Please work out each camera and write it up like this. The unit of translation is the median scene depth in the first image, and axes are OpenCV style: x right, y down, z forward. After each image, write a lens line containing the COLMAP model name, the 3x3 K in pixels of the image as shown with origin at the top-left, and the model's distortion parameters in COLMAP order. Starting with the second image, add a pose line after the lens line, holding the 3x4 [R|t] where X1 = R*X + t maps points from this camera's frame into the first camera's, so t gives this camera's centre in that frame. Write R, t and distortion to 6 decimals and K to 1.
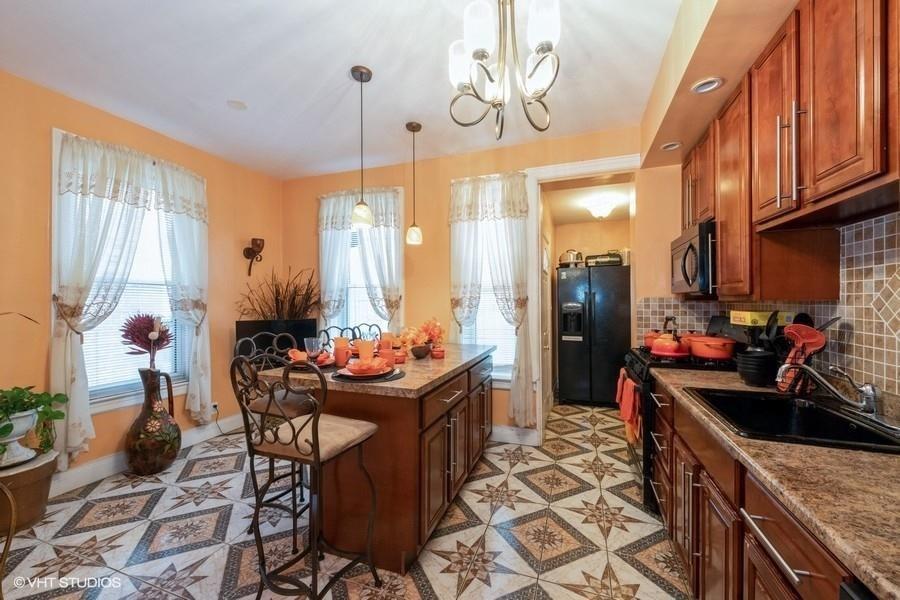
lens RADIAL K [[355.9, 0, 450.0], [0, 355.9, 300.0], [0, 0, 1]] dist [-0.001970, -0.000777]
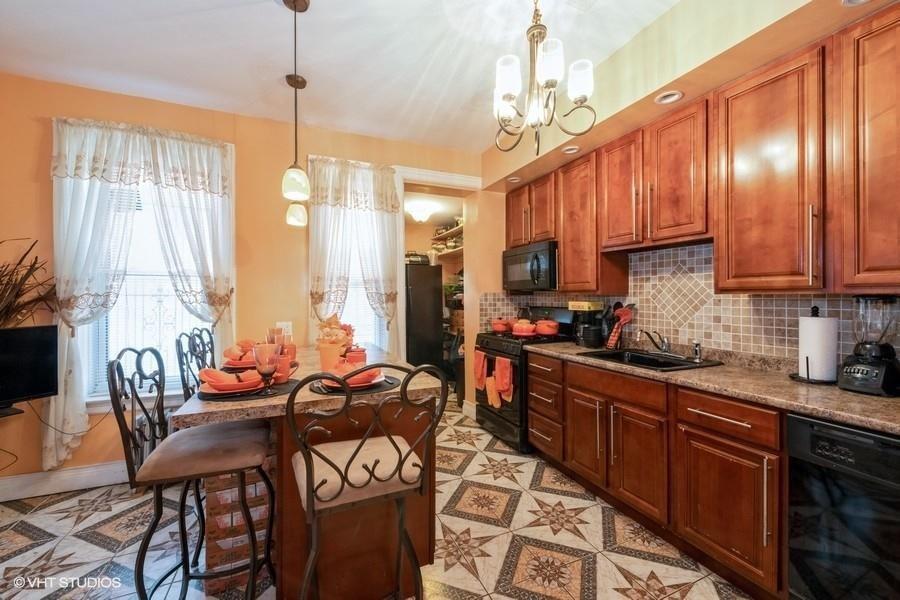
lens RADIAL K [[361.9, 0, 450.8], [0, 361.9, 293.9], [0, 0, 1]] dist [0.000719, -0.000337]
pose [[0.720563, 0.004554, 0.693375, -0.424643], [-0.000394, 0.999981, -0.006158, 0.005158], [-0.693389, 0.004165, 0.720551, 0.159784]]
